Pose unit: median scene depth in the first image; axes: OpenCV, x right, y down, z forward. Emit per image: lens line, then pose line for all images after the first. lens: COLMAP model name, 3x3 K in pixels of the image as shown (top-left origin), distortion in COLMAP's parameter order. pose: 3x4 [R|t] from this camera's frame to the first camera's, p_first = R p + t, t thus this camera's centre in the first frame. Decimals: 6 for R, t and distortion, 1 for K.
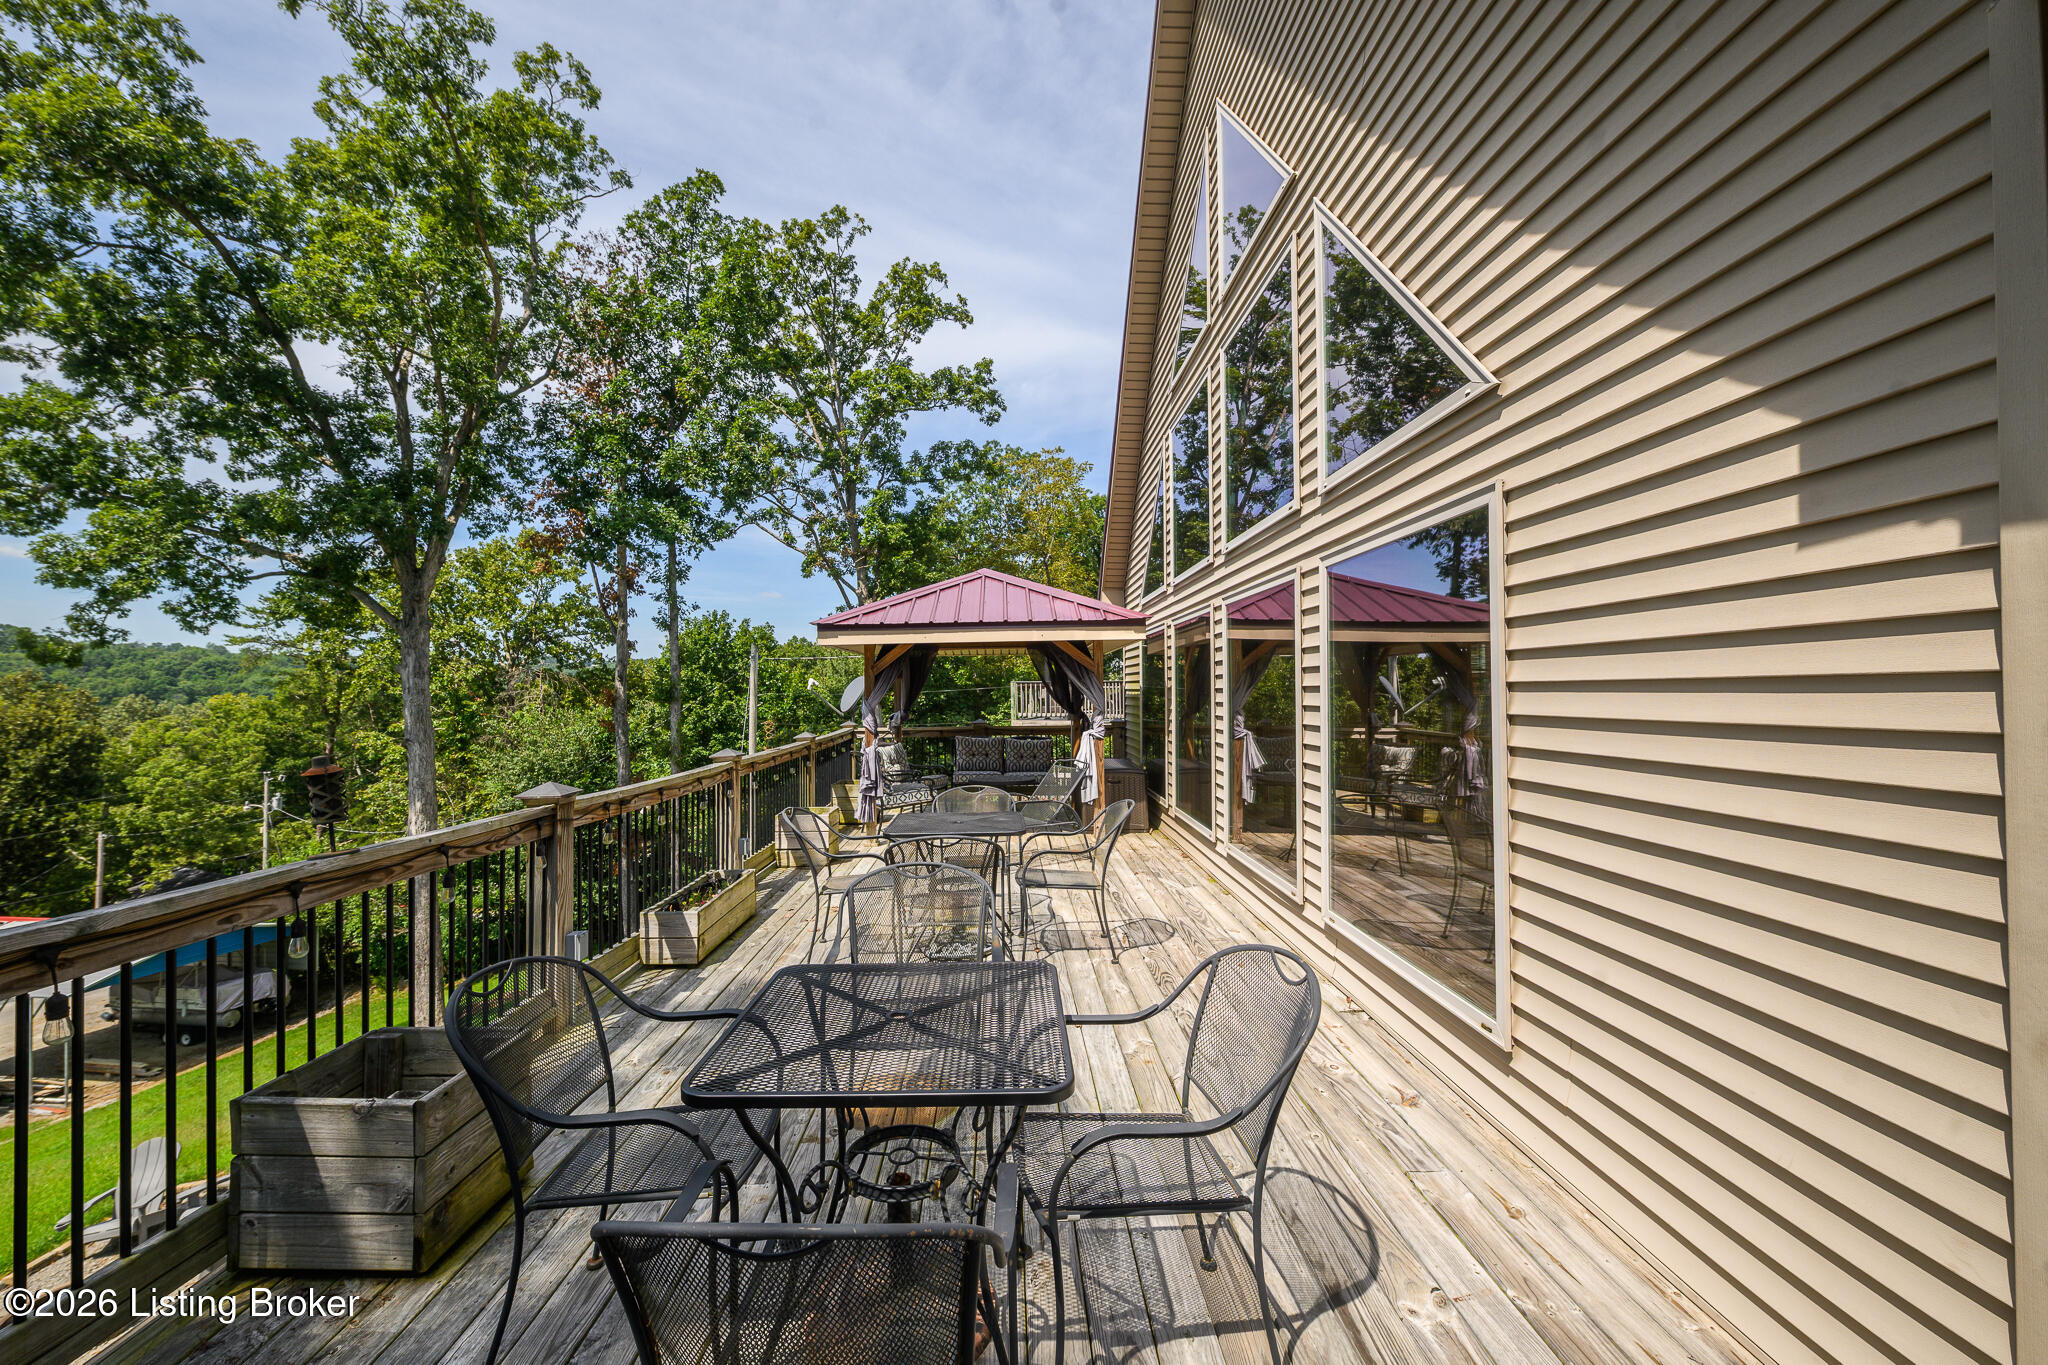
lens RADIAL K [[835.3, 0, 1026.6], [0, 835.3, 684.4], [0, 0, 1]] dist [-0.001304, -0.000372]
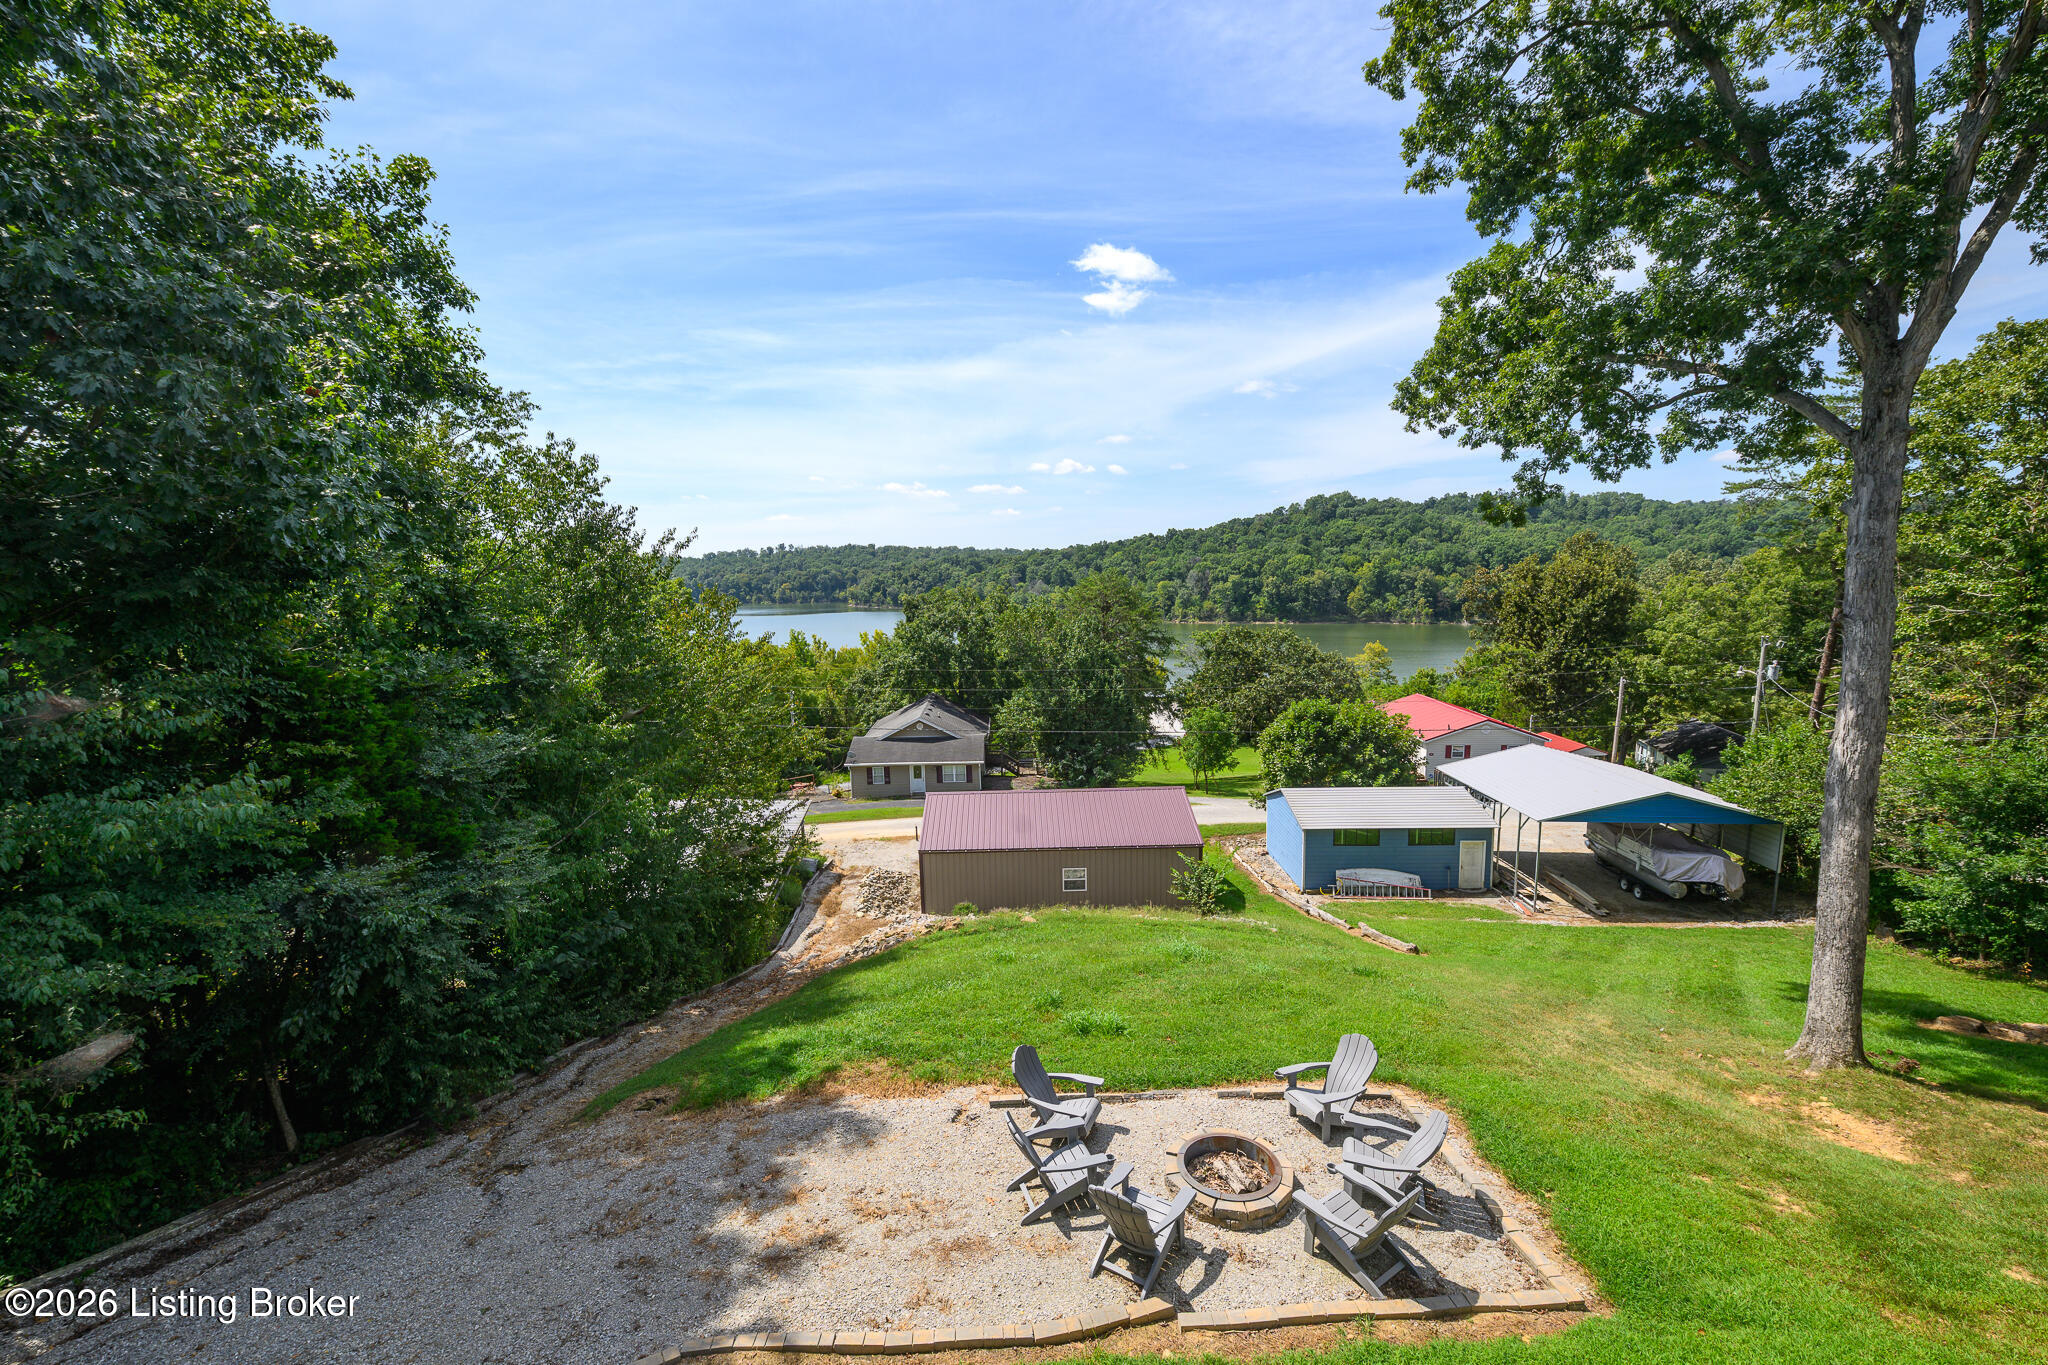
lens RADIAL K [[842.5, 0, 990.1], [0, 842.5, 691.1], [0, 0, 1]] dist [-0.000620, -0.000702]
pose [[0.040822, 0.149480, -0.987922, -0.050886], [0.031370, 0.988067, 0.150798, 0.001701], [0.998674, -0.037147, 0.035645, 0.149532]]
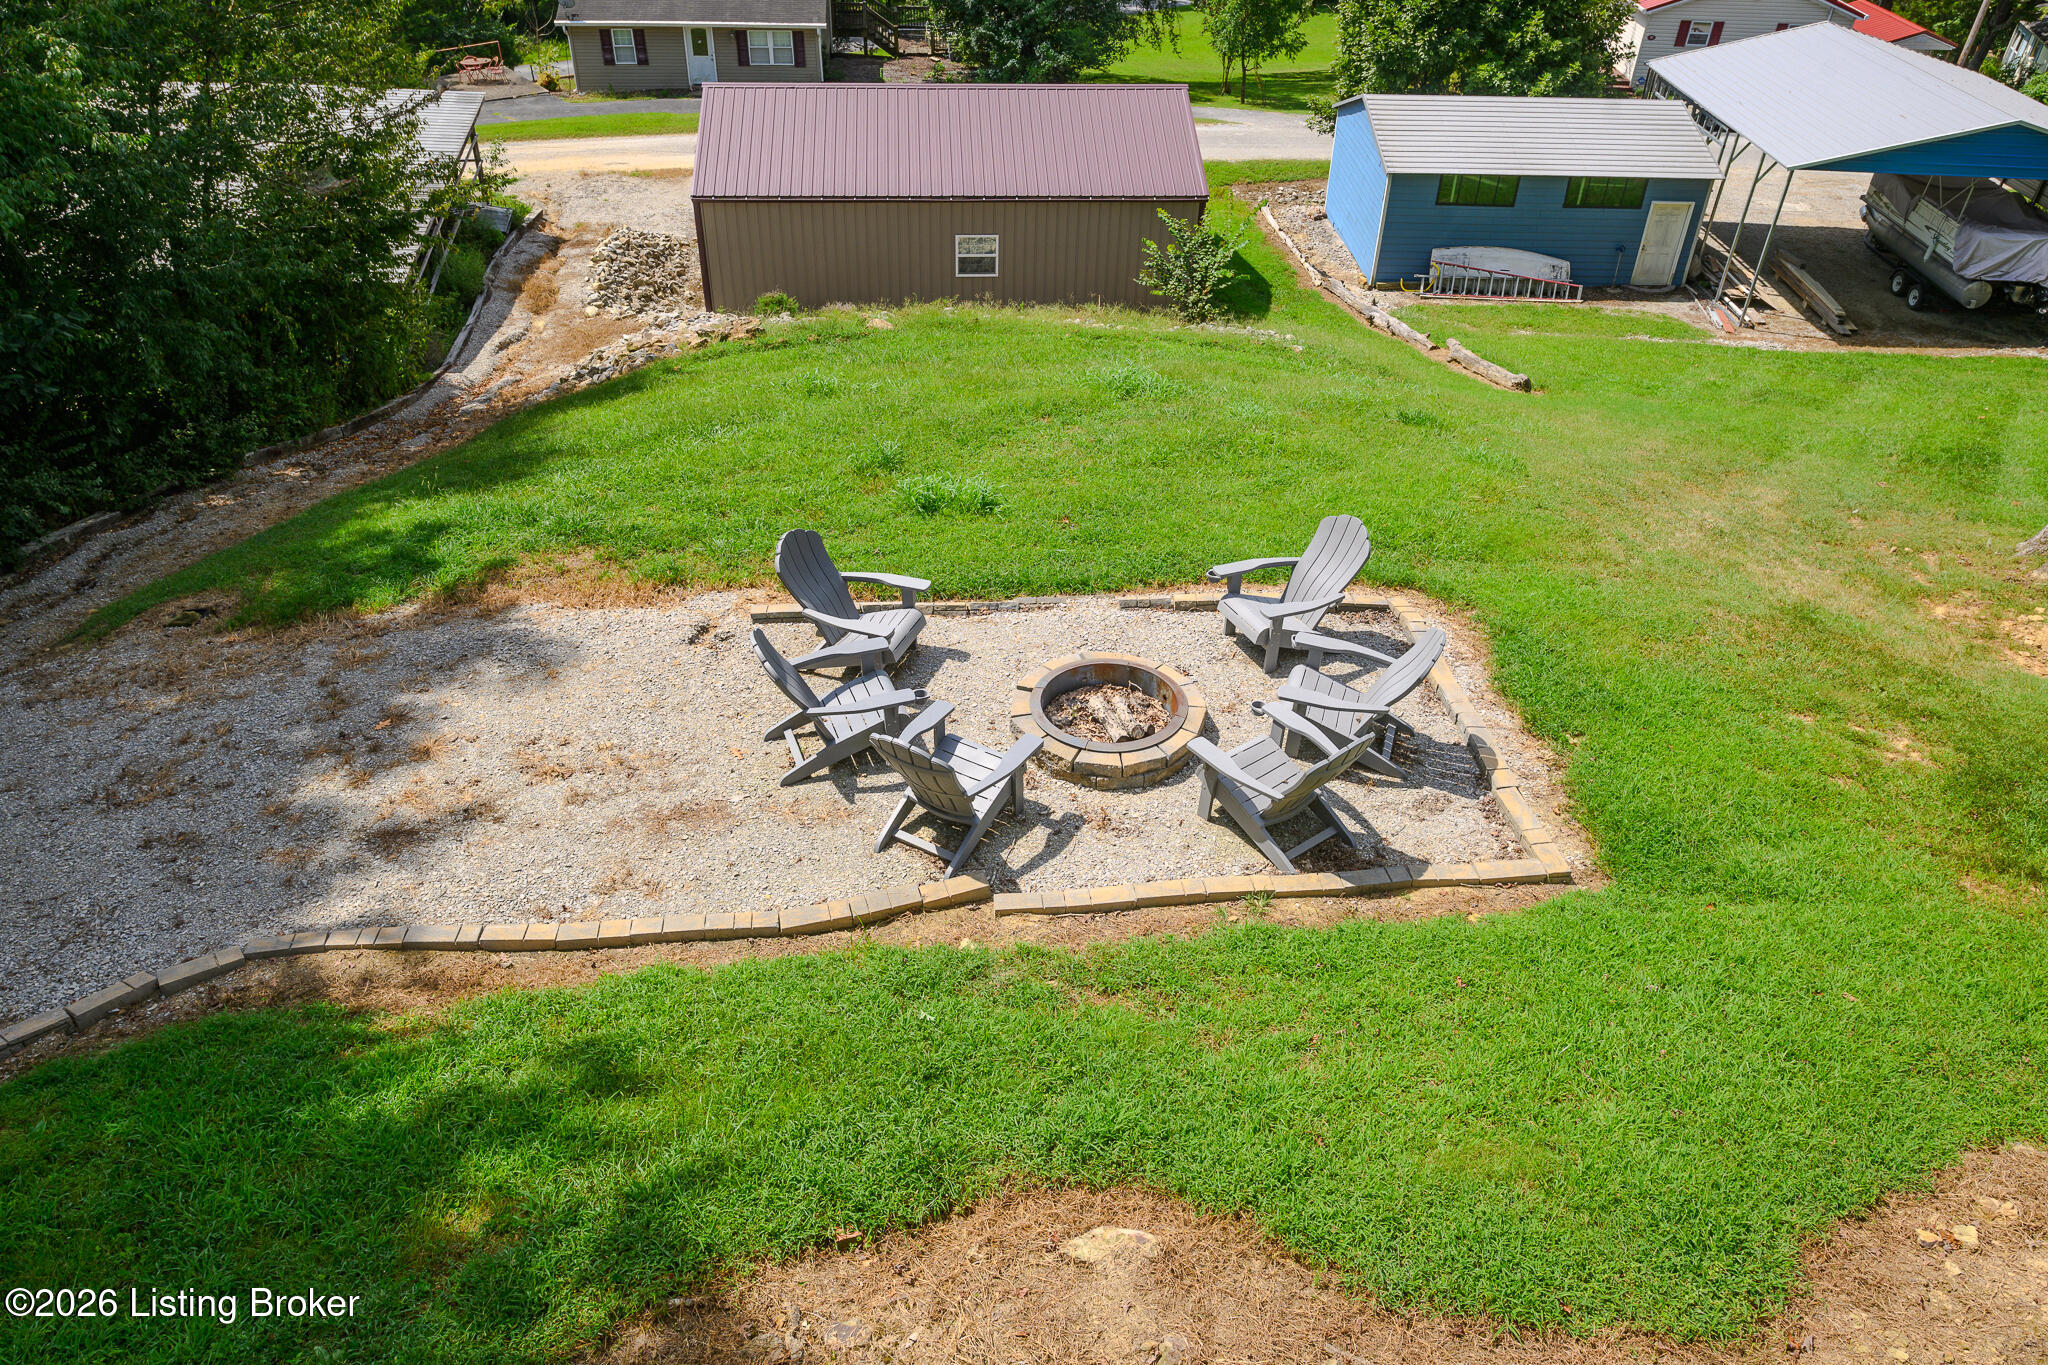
lens RADIAL K [[1452.7, 0, 988.6], [0, 1452.7, 682.6], [0, 0, 1]] dist [-0.004319, 0.001650]
pose [[0.106001, 0.608620, -0.786349, -0.076469], [-0.014920, 0.791689, 0.610742, 0.018820], [0.994254, -0.053008, 0.093000, 0.221854]]
